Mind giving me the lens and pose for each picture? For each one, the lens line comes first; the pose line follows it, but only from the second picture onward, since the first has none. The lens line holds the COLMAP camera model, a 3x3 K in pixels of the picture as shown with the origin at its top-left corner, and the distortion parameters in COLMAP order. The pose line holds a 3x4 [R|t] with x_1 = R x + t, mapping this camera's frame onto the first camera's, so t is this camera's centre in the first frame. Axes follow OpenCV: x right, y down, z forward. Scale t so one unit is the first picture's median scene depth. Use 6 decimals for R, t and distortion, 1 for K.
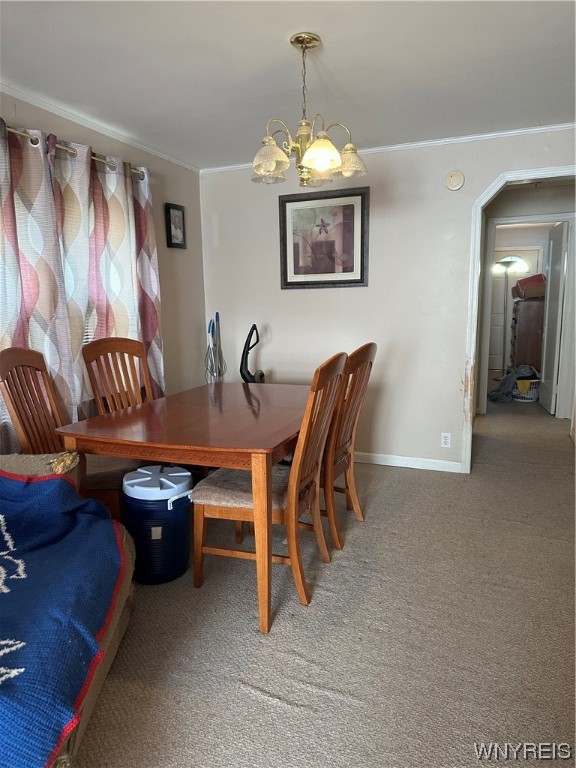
lens RADIAL K [[539.6, 0, 287.1], [0, 539.6, 391.4], [0, 0, 1]] dist [0.022476, -0.036497]
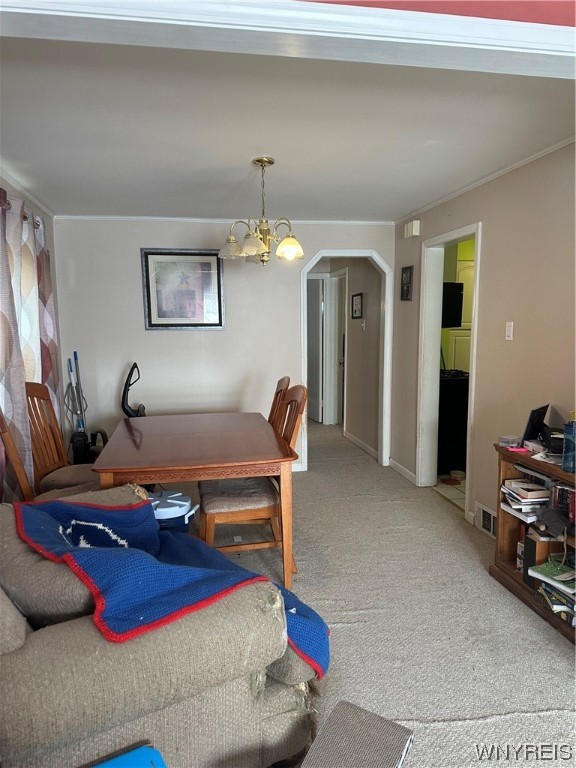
lens RADIAL K [[539.6, 0, 285.7], [0, 539.6, 387.7], [0, 0, 1]] dist [0.022476, -0.036497]
pose [[0.840388, -0.058162, 0.538856, -0.467688], [0.086243, 0.995908, -0.027009, -0.021463], [-0.535080, 0.069171, 0.841965, -0.104823]]
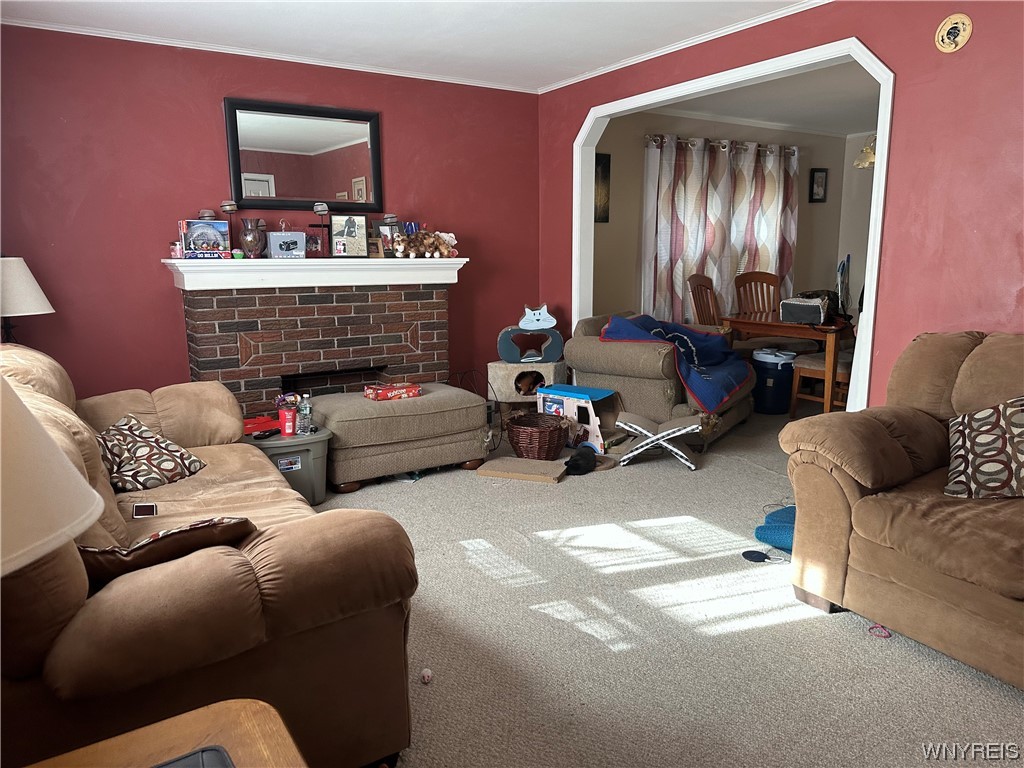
lens RADIAL K [[719.4, 0, 502.9], [0, 719.4, 393.8], [0, 0, 1]] dist [0.022476, -0.036497]
pose [[0.800037, 0.119922, -0.587843, 0.303230], [-0.097166, 0.992783, 0.070291, 0.155424], [0.592030, 0.000883, 0.805916, -0.945267]]
